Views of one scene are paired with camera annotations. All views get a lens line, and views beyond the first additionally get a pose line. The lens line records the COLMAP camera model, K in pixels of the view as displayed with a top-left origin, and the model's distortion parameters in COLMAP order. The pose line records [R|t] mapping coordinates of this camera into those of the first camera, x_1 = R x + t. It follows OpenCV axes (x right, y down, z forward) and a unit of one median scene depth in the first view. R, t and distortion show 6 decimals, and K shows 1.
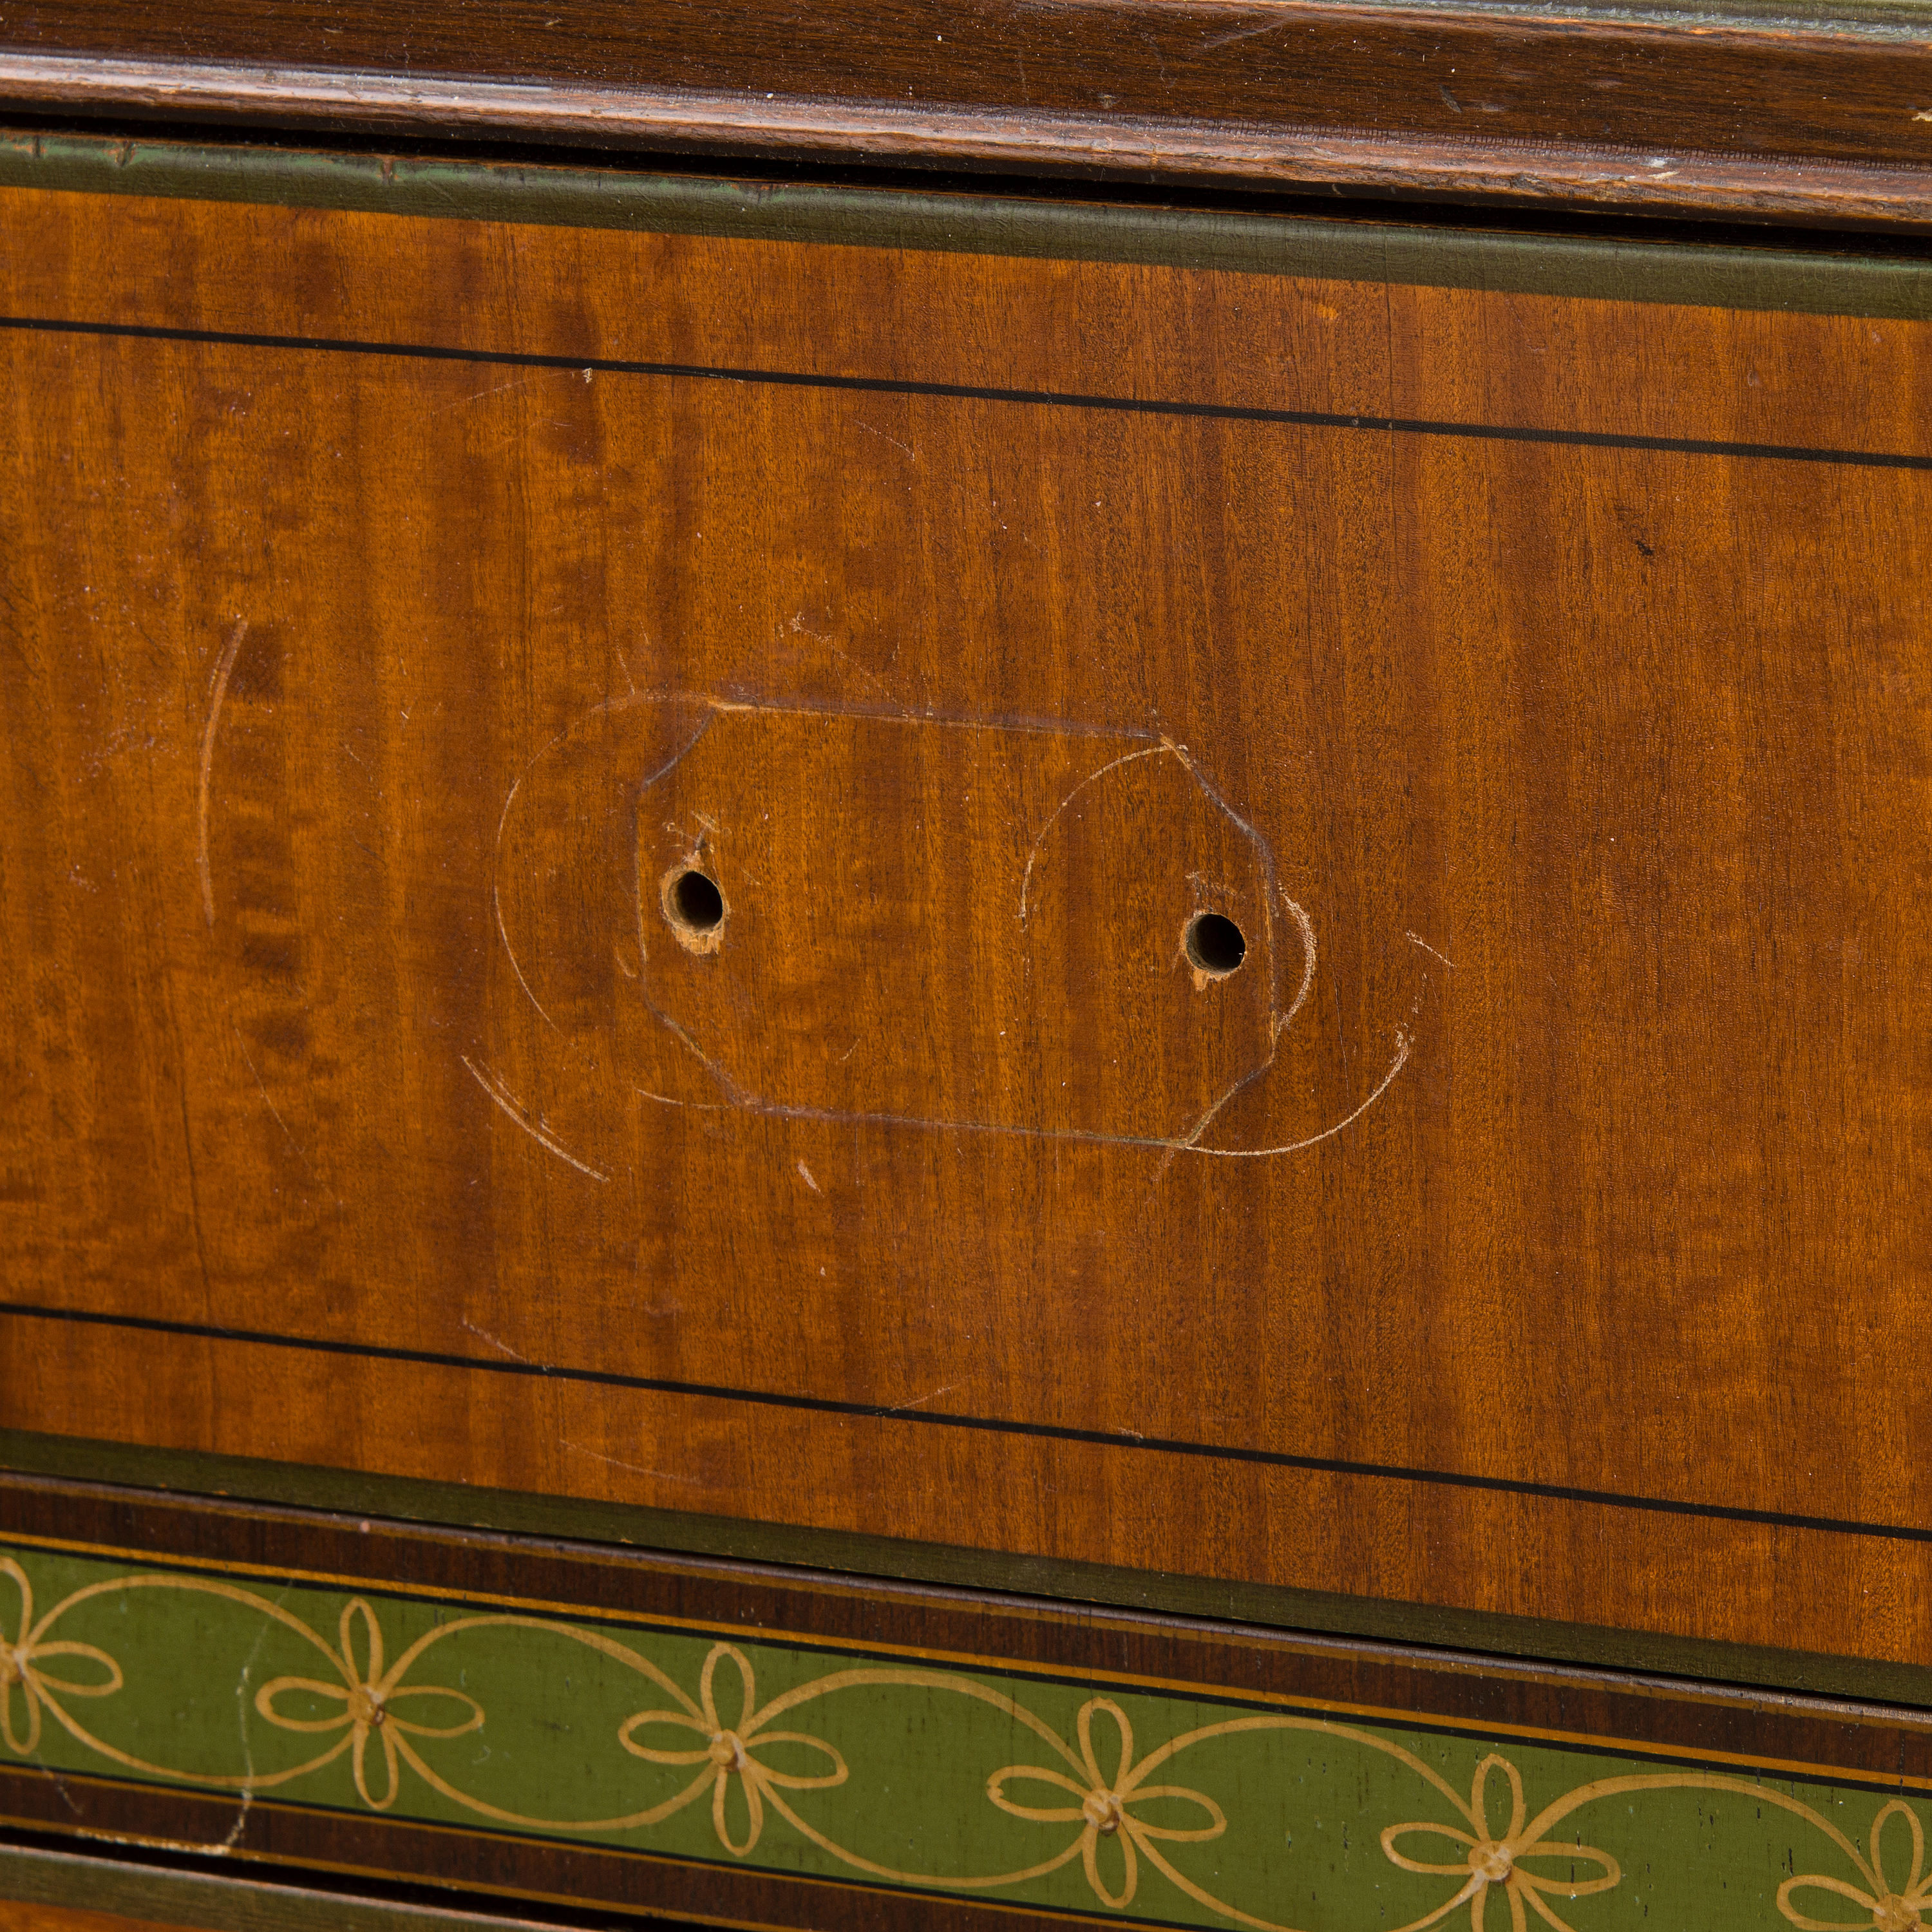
lens RADIAL K [[6435.5, 0, 966.0], [0, 6435.5, 965.7], [0, 0, 1]] dist [0.048241, 0.000000]
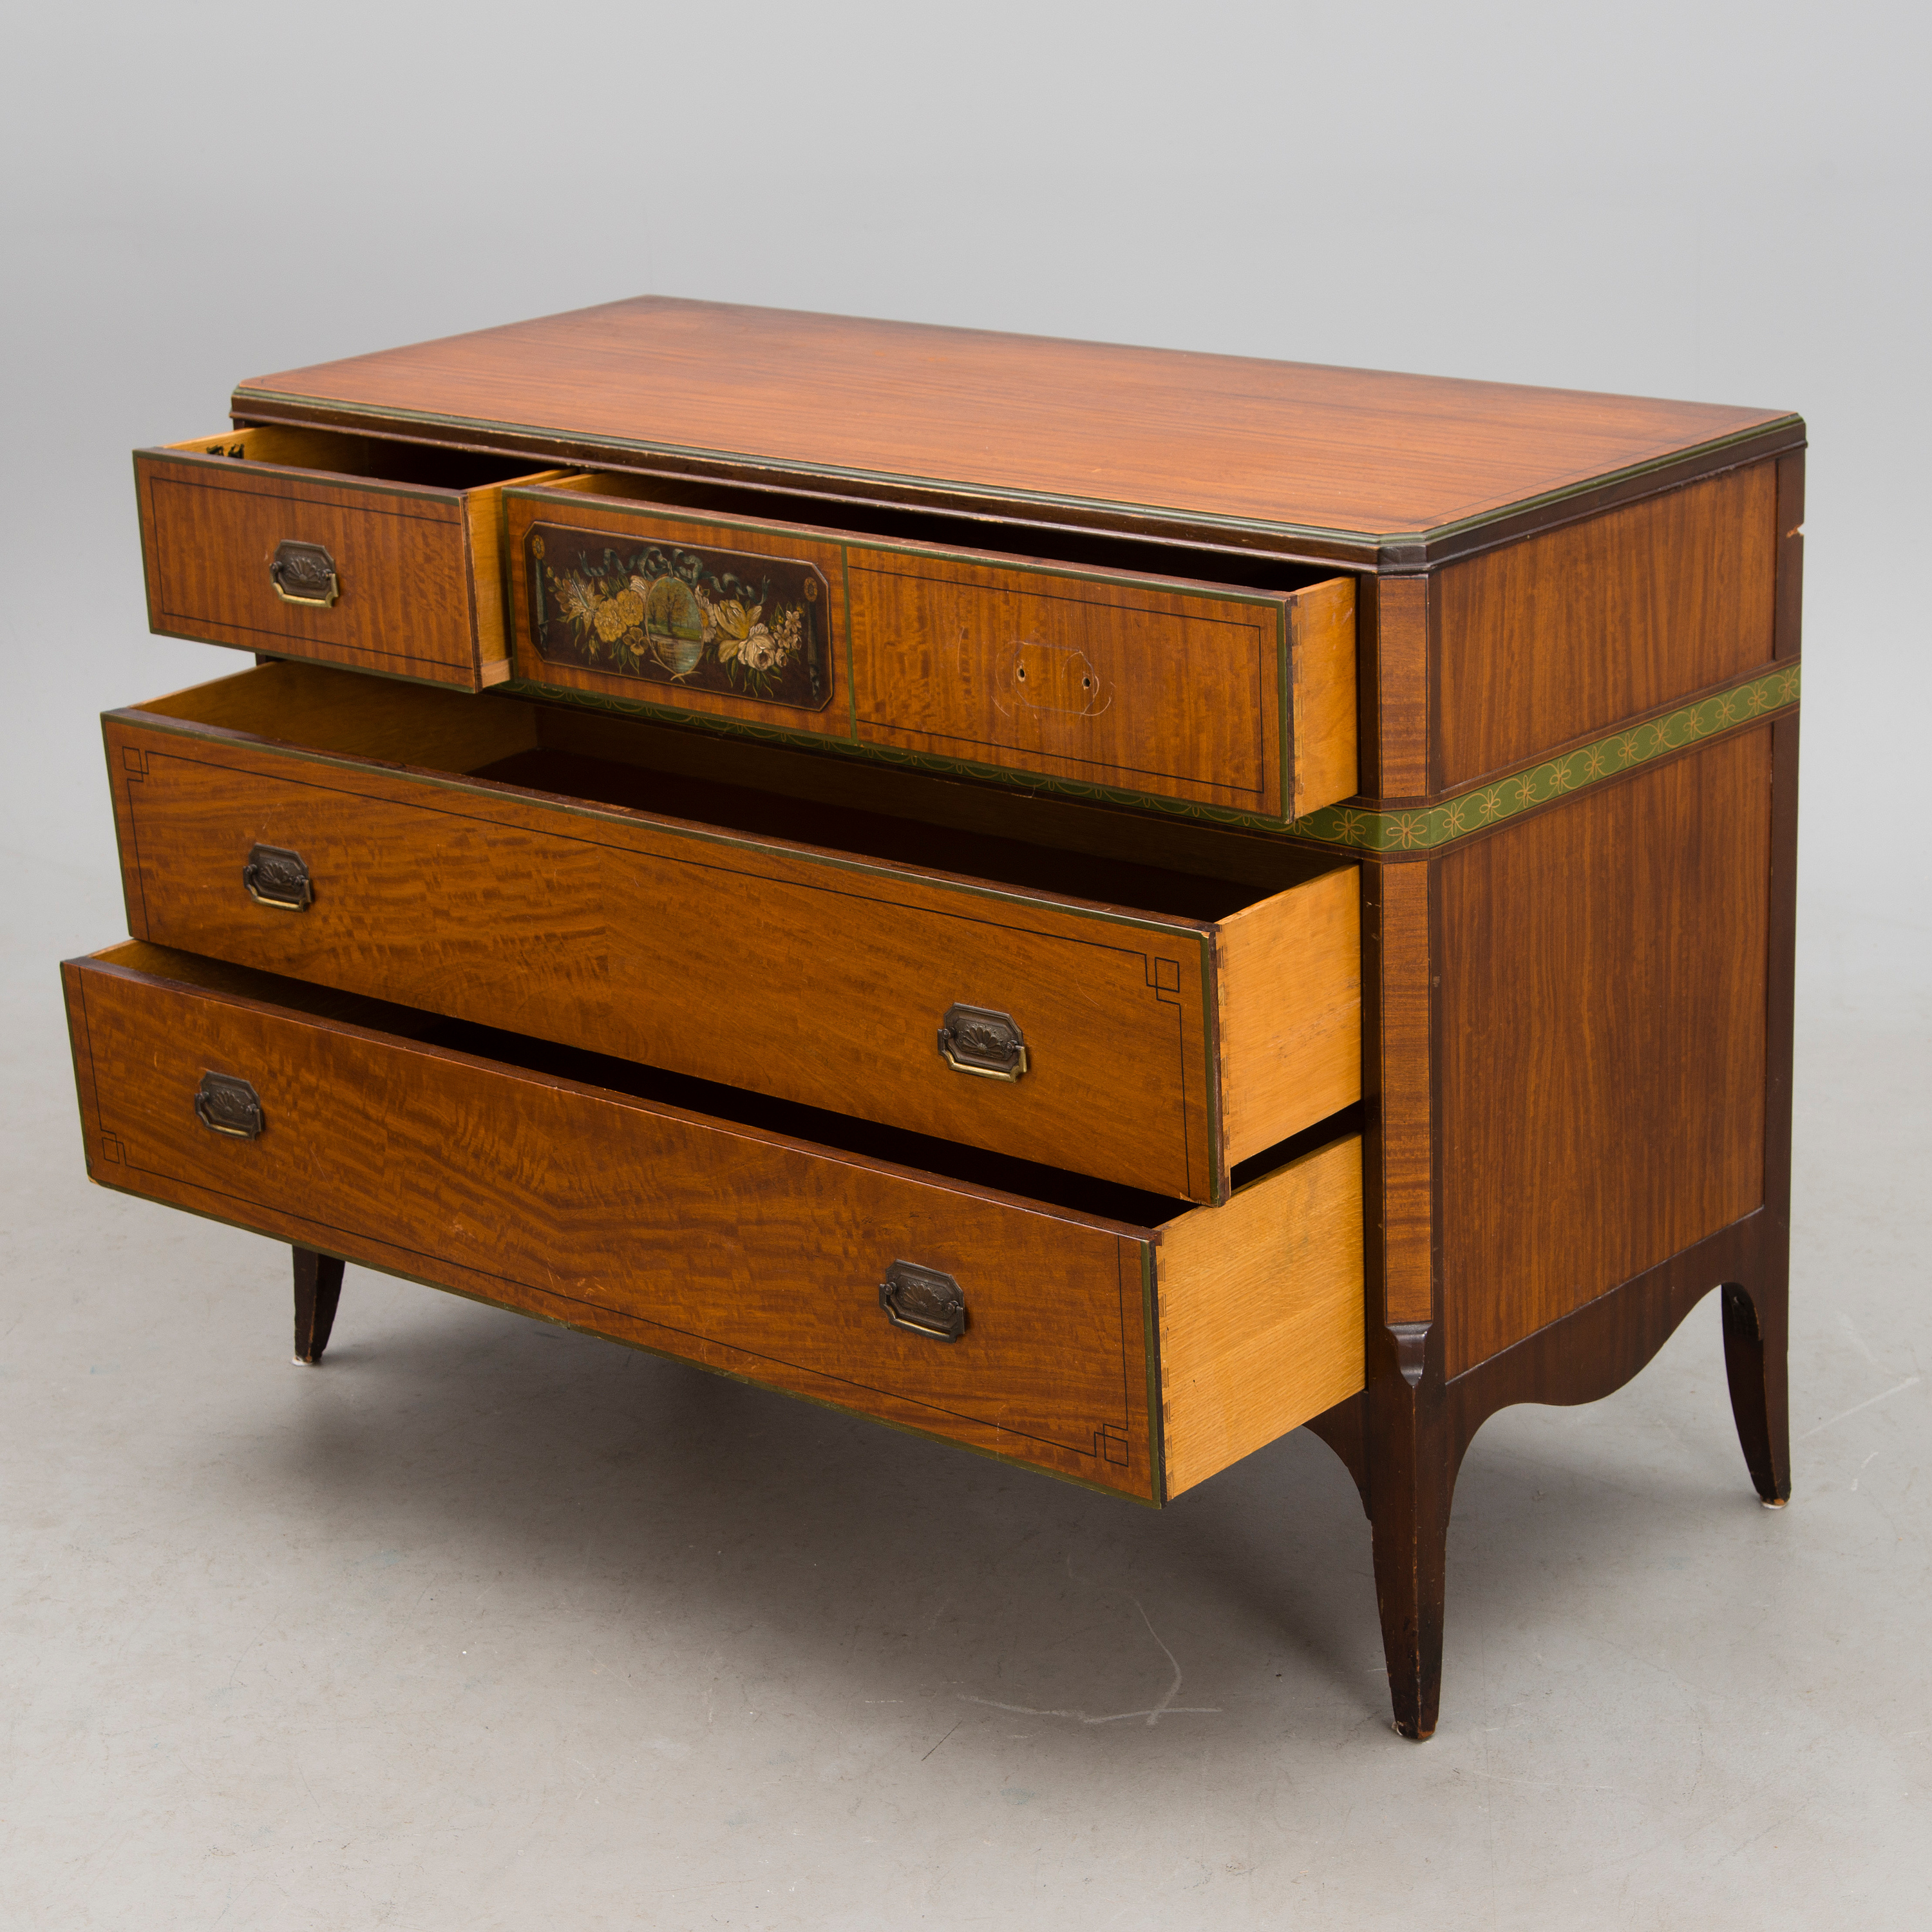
lens RADIAL K [[4086.4, 0, 966.8], [0, 4086.4, 964.6], [0, 0, 1]] dist [-0.178130, 0.000000]
pose [[0.921453, 0.078114, -0.380555, 1.505606], [-0.070440, 0.996934, 0.034076, 0.147230], [0.382050, -0.004593, 0.924130, -2.845358]]
